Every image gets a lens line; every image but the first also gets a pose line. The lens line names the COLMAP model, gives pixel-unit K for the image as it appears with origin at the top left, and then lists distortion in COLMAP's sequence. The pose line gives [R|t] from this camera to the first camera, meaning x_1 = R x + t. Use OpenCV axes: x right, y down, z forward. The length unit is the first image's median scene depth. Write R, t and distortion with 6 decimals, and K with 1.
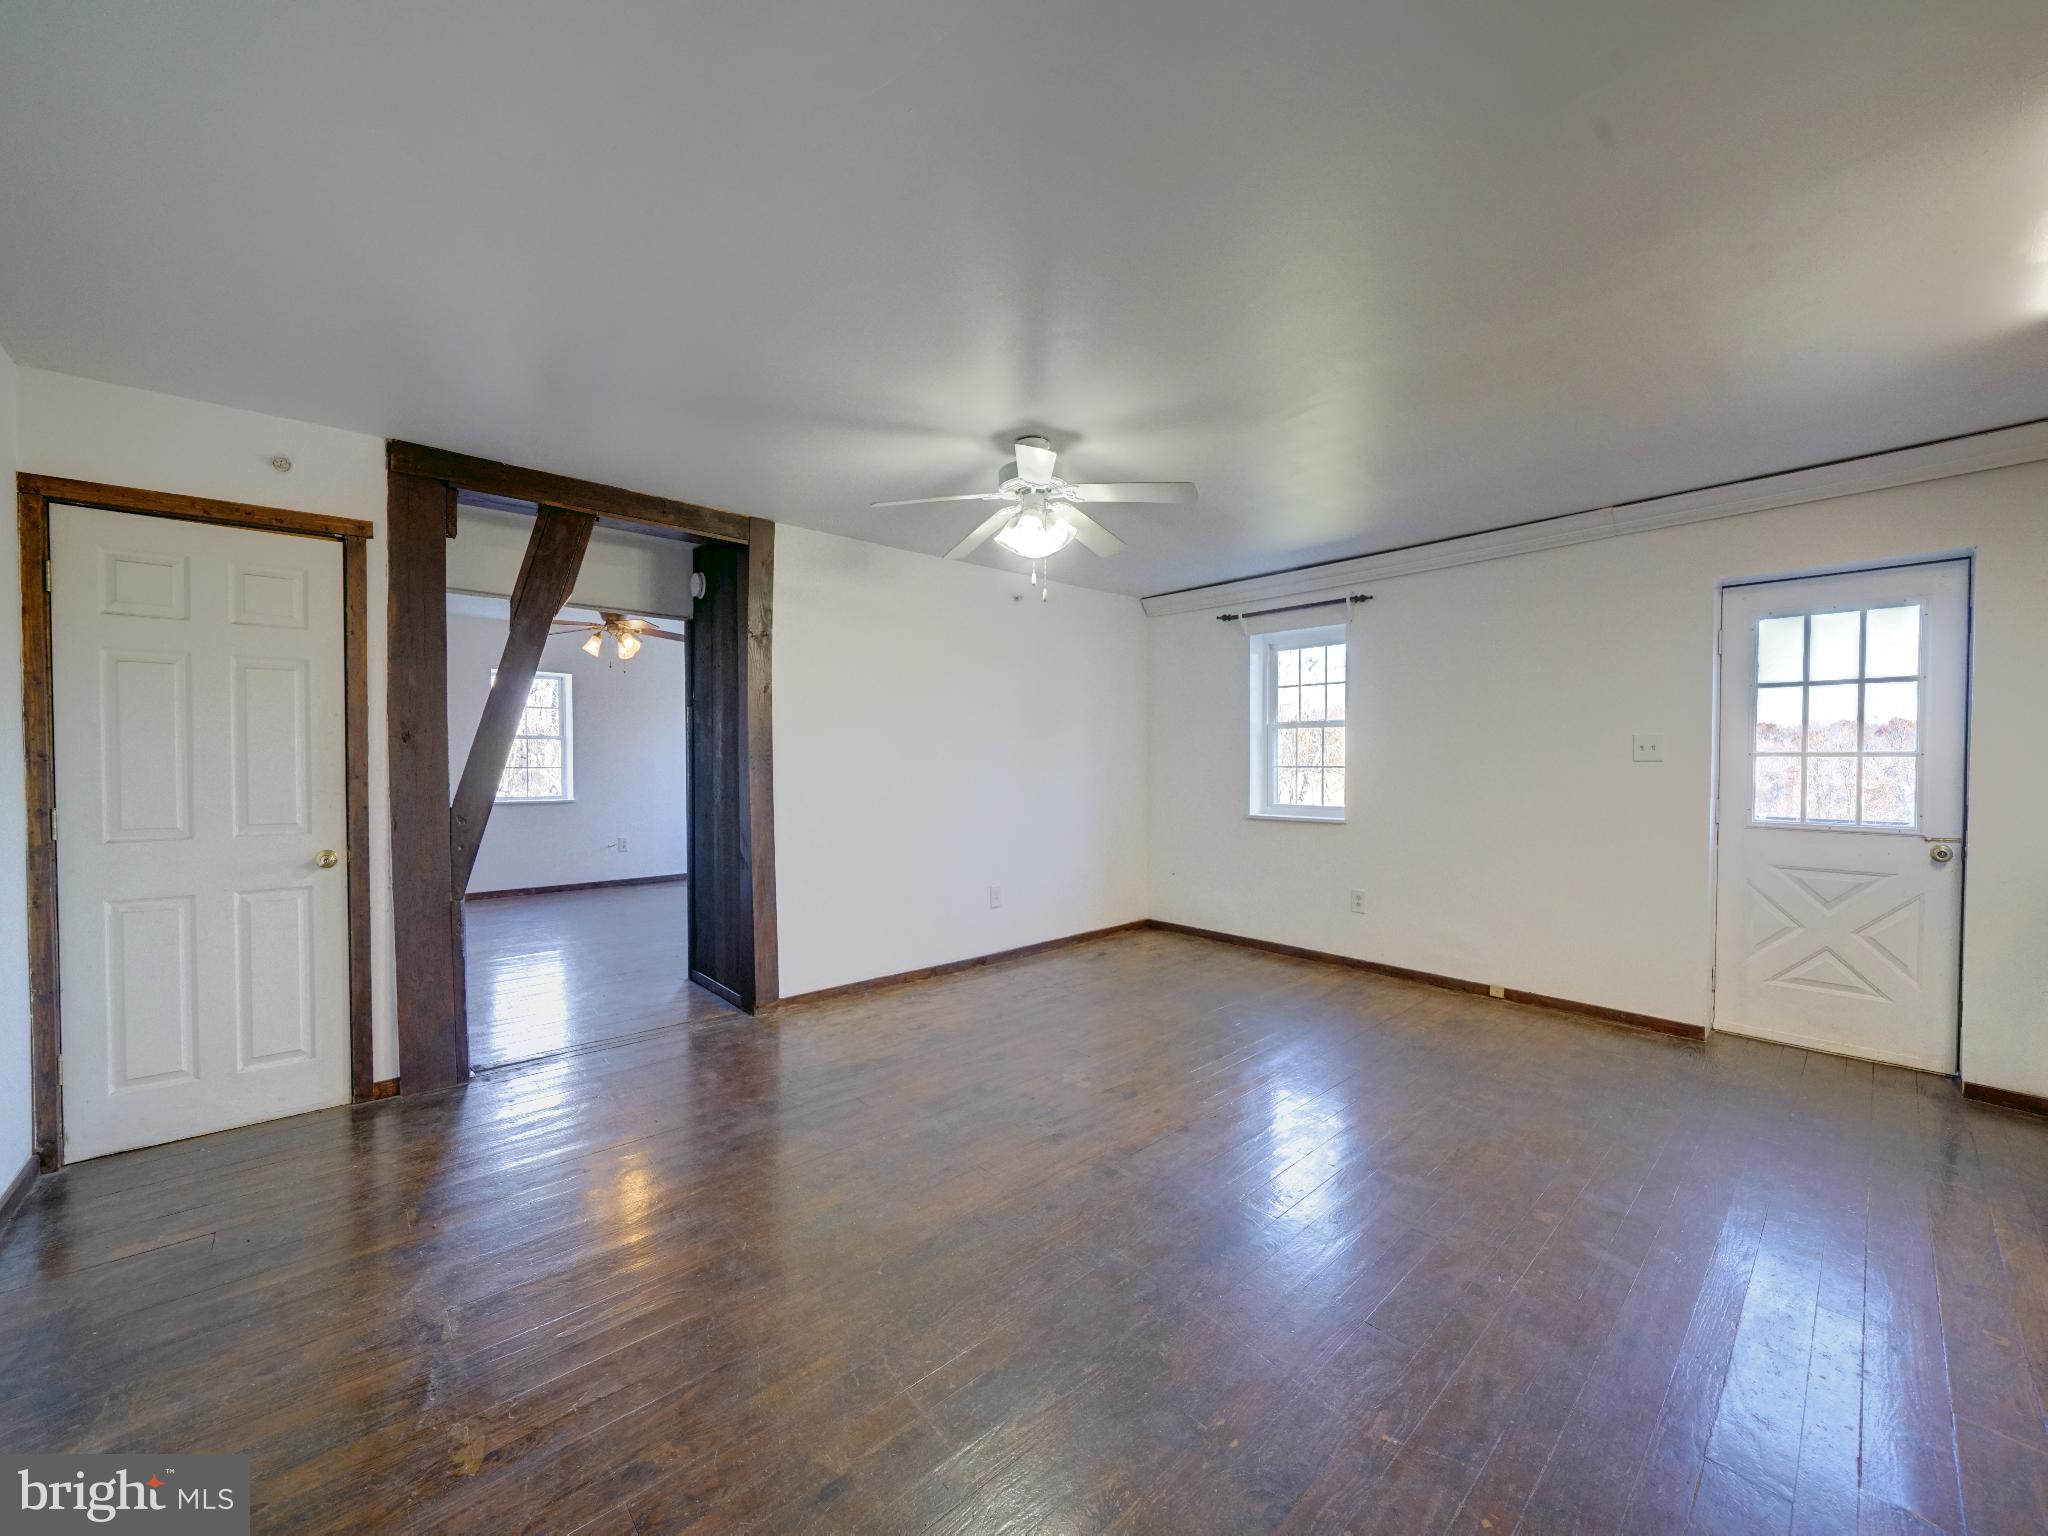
lens RADIAL K [[782.7, 0, 1007.3], [0, 782.7, 772.0], [0, 0, 1]] dist [-0.025465, 0.006853]
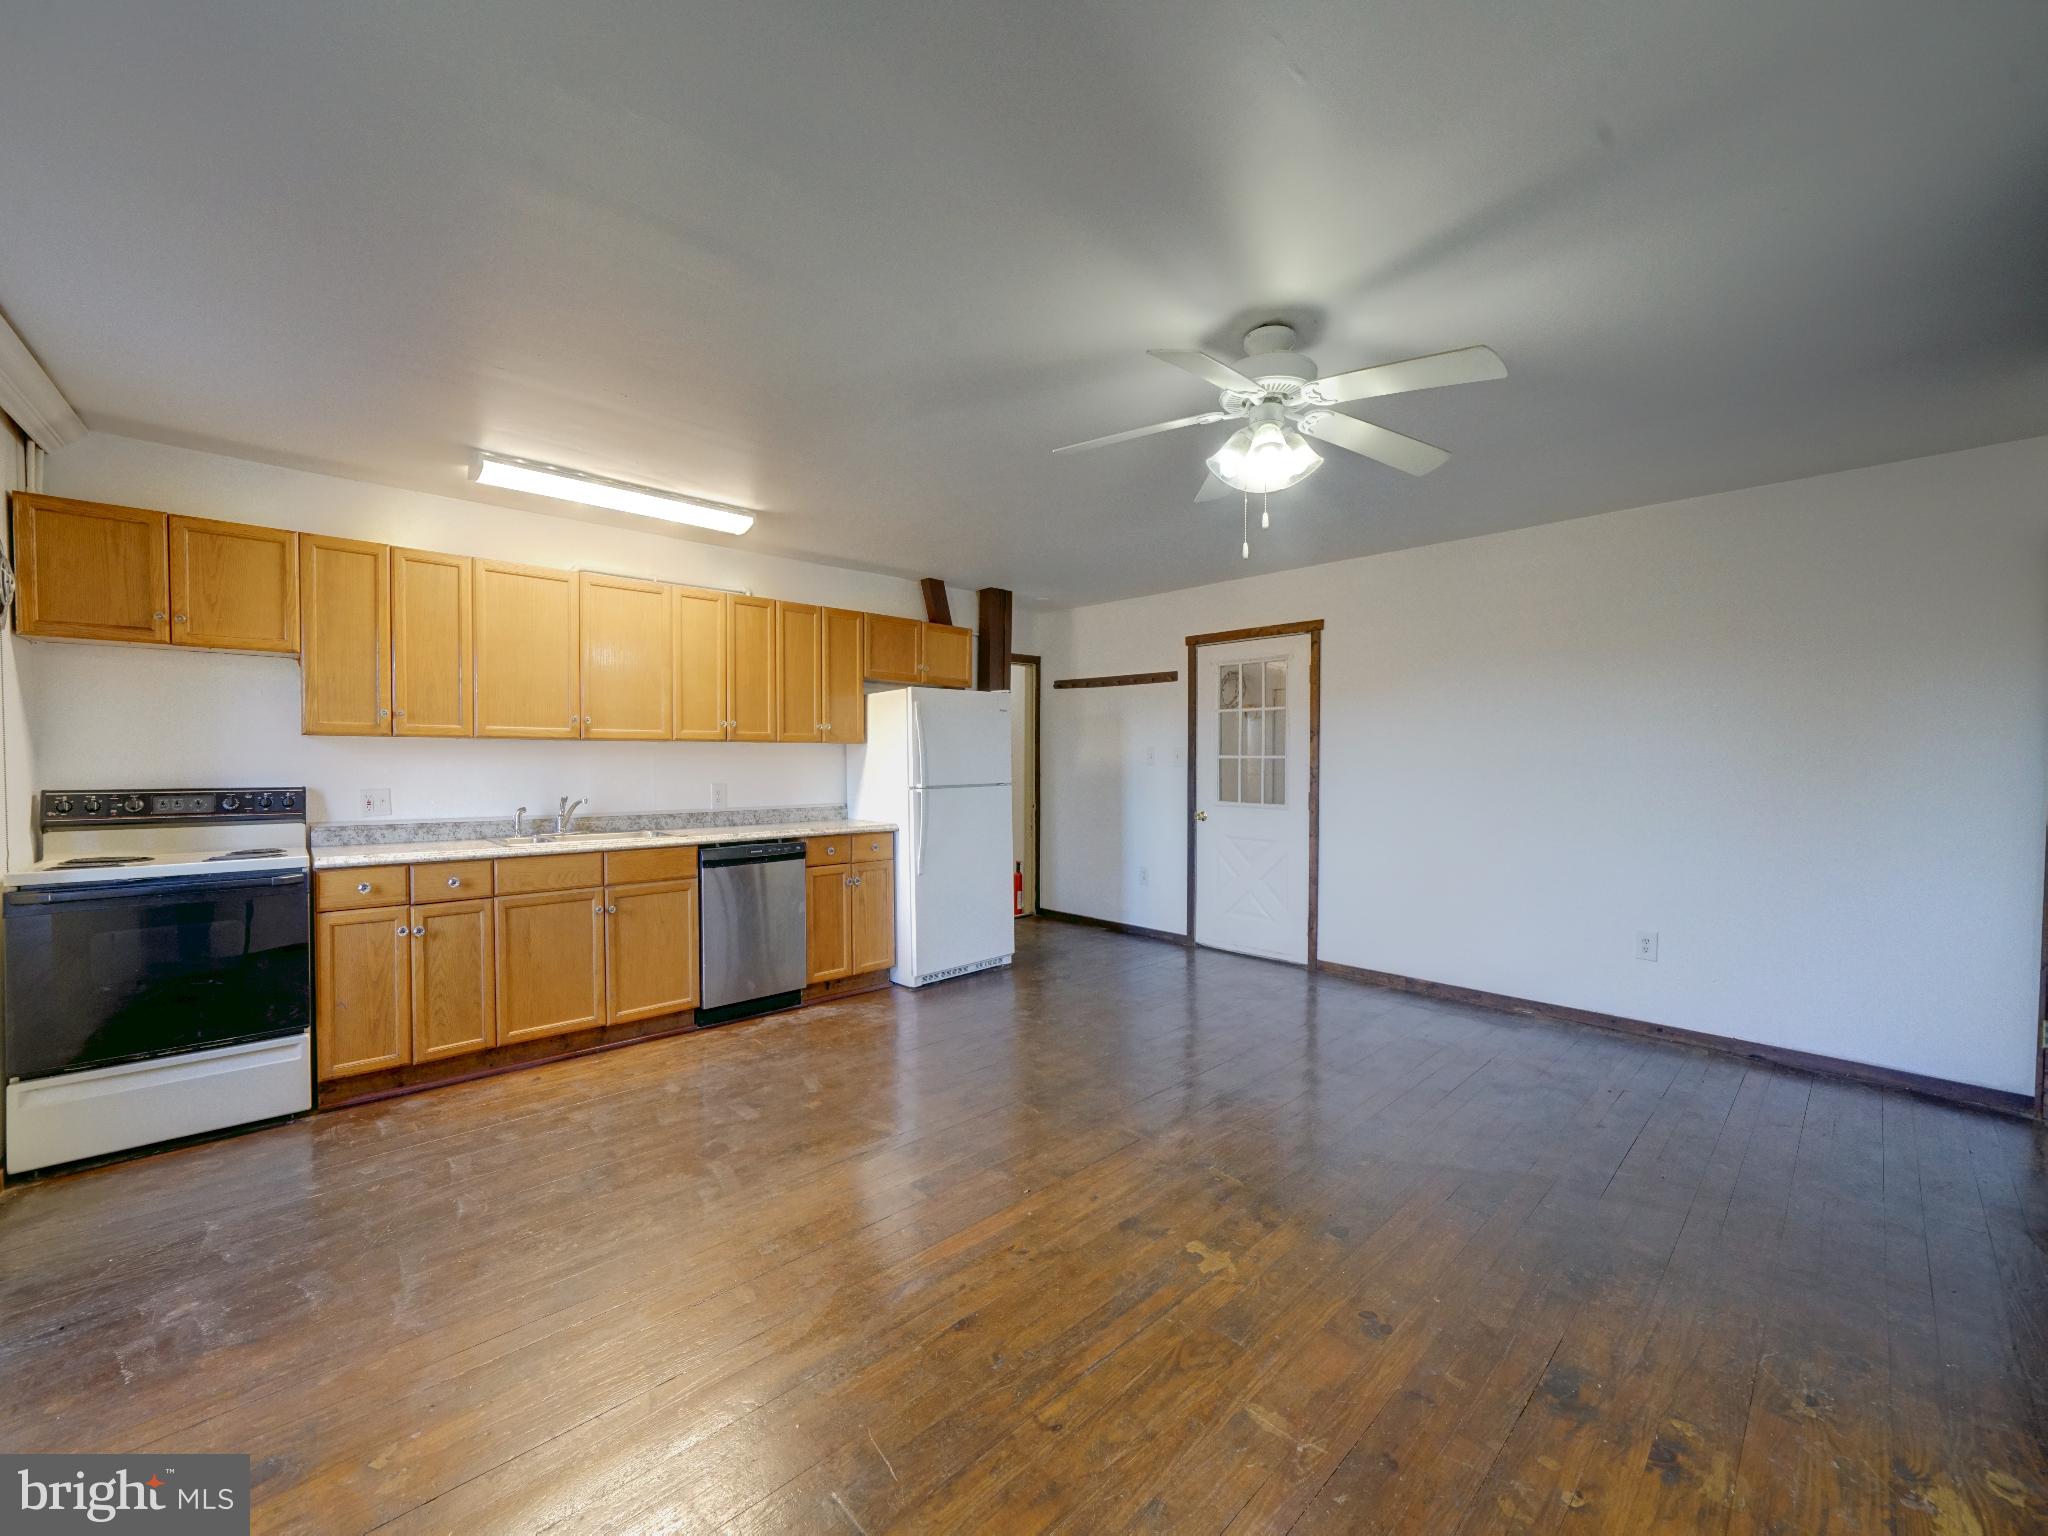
lens RADIAL K [[801.2, 0, 1010.8], [0, 801.2, 772.3], [0, 0, 1]] dist [-0.001775, 0.000196]
pose [[-0.999740, -0.003433, -0.022525, 0.242231], [-0.004274, 0.999292, 0.037391, -0.031429], [0.022380, 0.037478, -0.999047, 1.472104]]
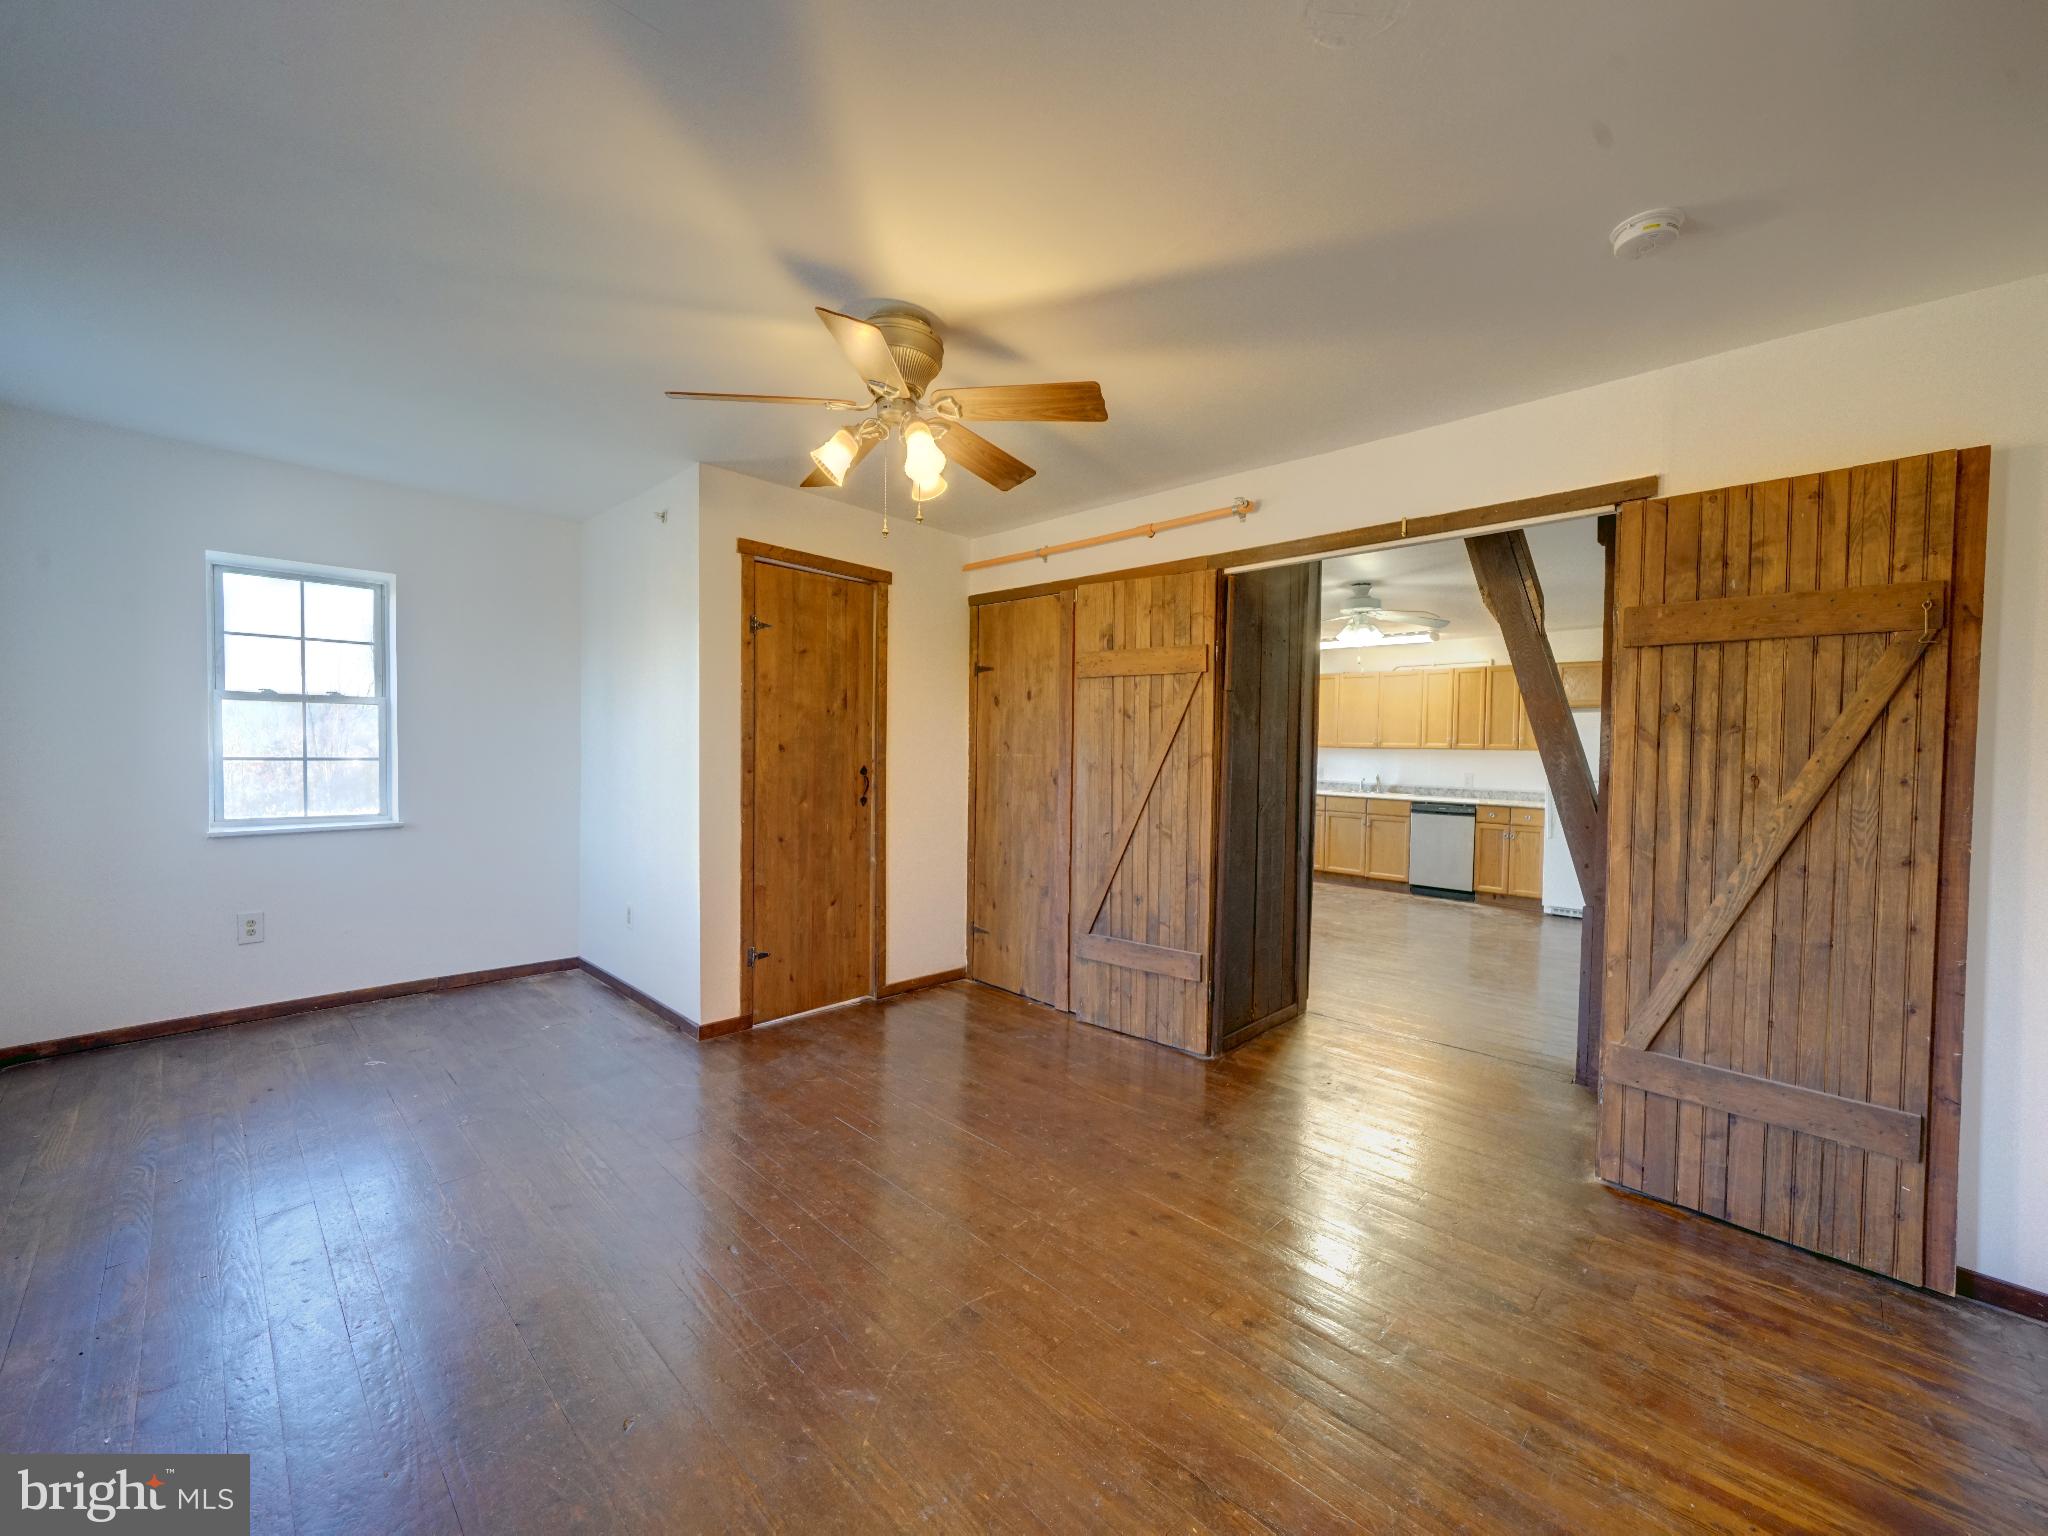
lens RADIAL K [[801.2, 0, 1010.8], [0, 801.2, 772.3], [0, 0, 1]] dist [-0.001775, 0.000196]
pose [[-0.063629, -0.036187, 0.997317, -1.491450], [-0.000341, 0.999343, 0.036239, -0.048008], [-0.997974, 0.001965, -0.063600, 1.613840]]
